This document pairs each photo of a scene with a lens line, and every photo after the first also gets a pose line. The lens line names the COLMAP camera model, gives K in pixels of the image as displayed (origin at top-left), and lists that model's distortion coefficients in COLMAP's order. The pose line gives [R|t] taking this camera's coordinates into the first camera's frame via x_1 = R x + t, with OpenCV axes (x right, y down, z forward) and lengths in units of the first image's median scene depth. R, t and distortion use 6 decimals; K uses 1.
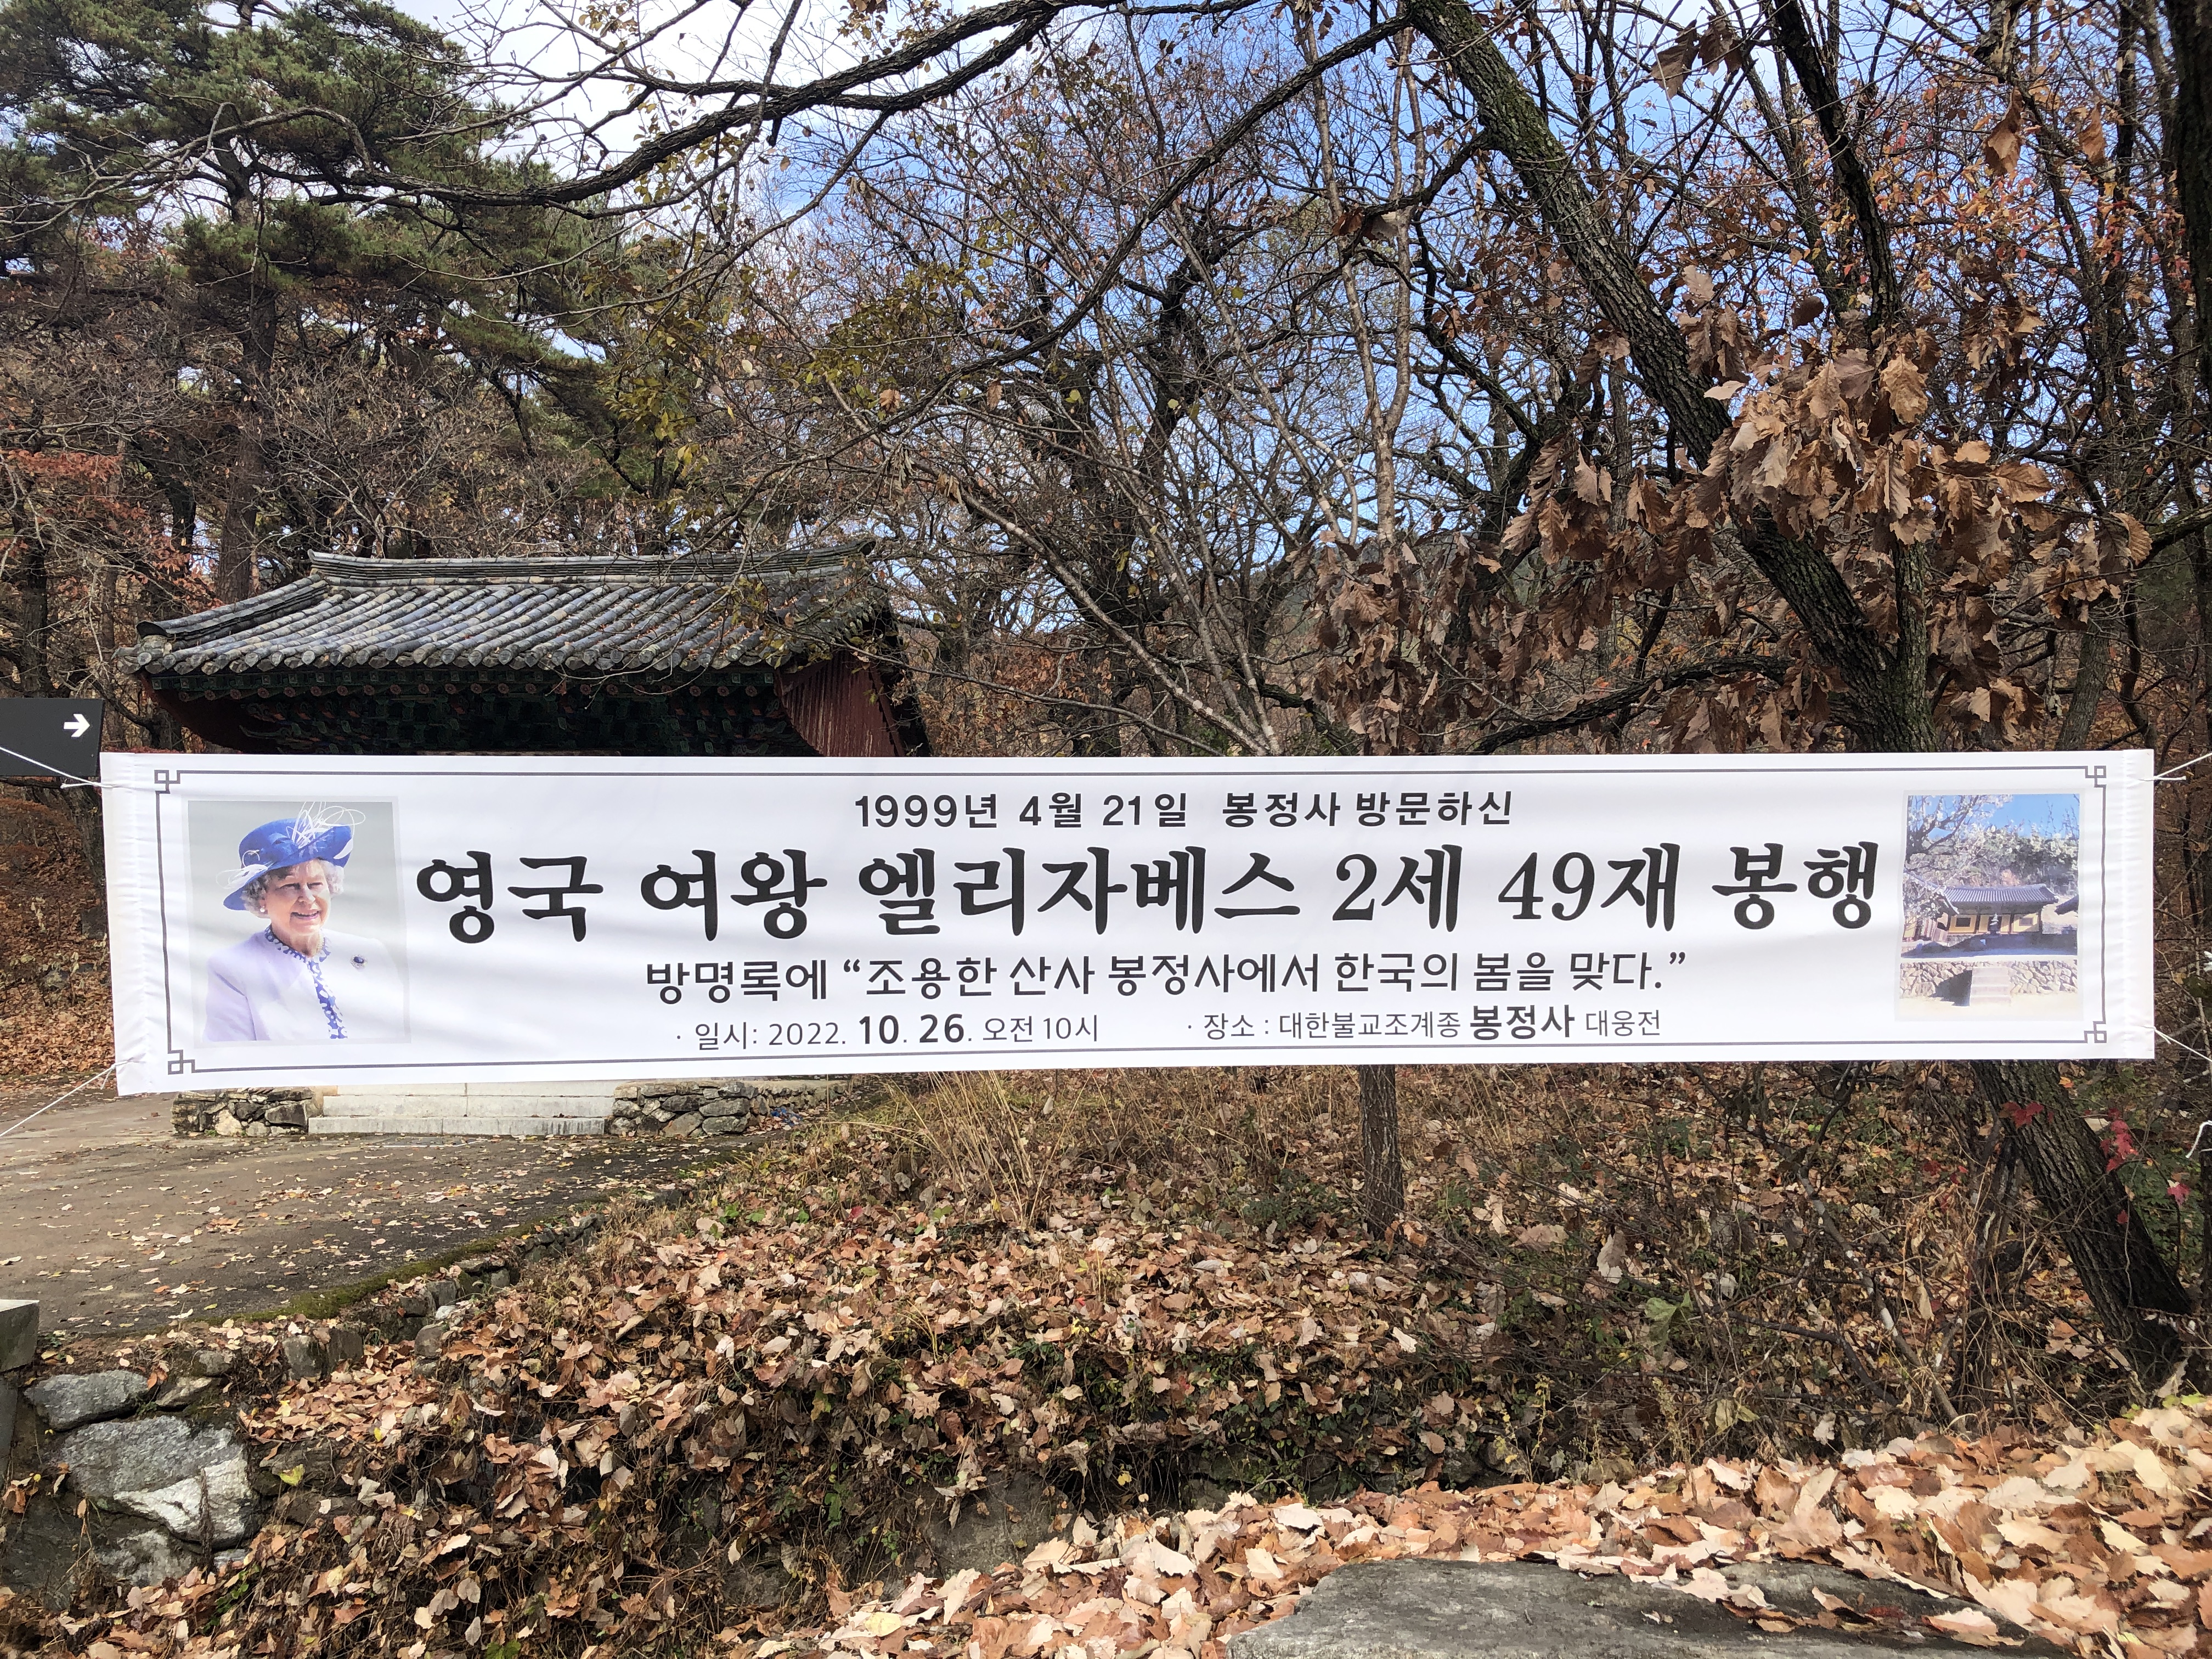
lens RADIAL K [[1792.9, 0, 1105.2], [0, 1792.9, 828.8], [0, 0, 1]] dist [0.045470, -0.053639]
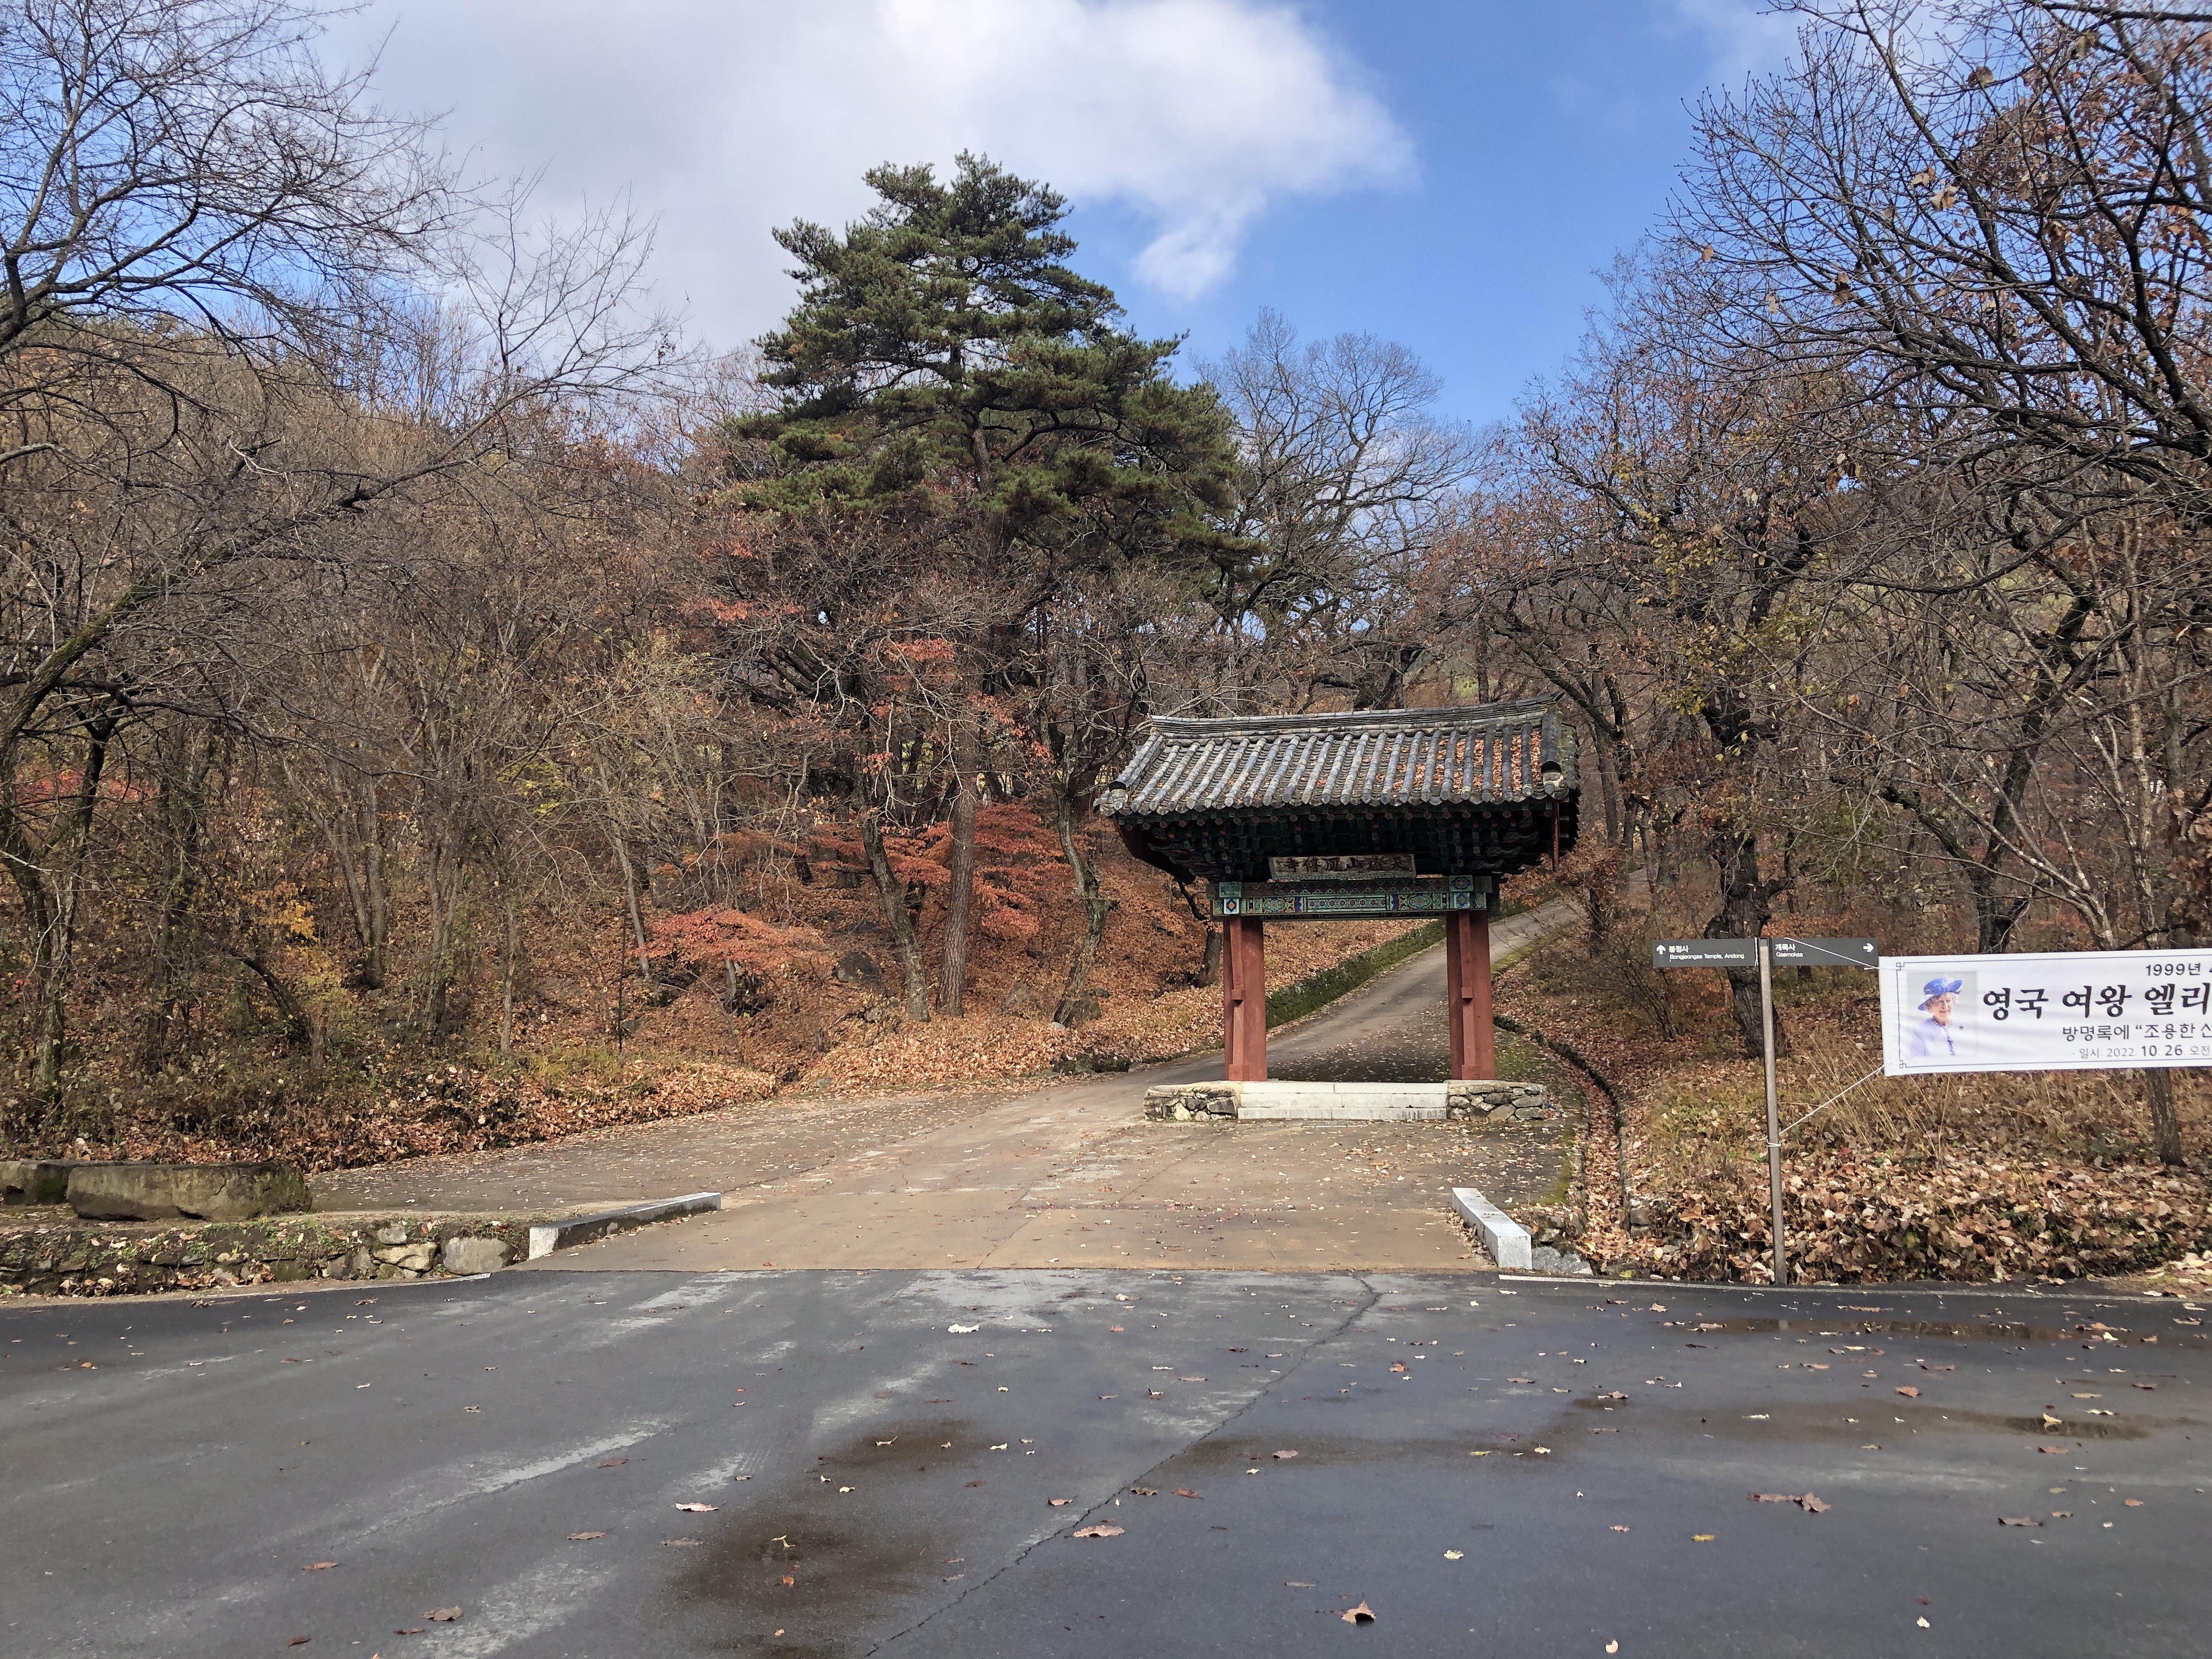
lens RADIAL K [[1792.9, 0, 1090.0], [0, 1792.9, 804.9], [0, 0, 1]] dist [0.045470, -0.053639]
pose [[0.988228, -0.031375, -0.149736, -0.337986], [0.028401, 0.999355, -0.021960, -0.063630], [0.150328, 0.017449, 0.988482, -0.505164]]
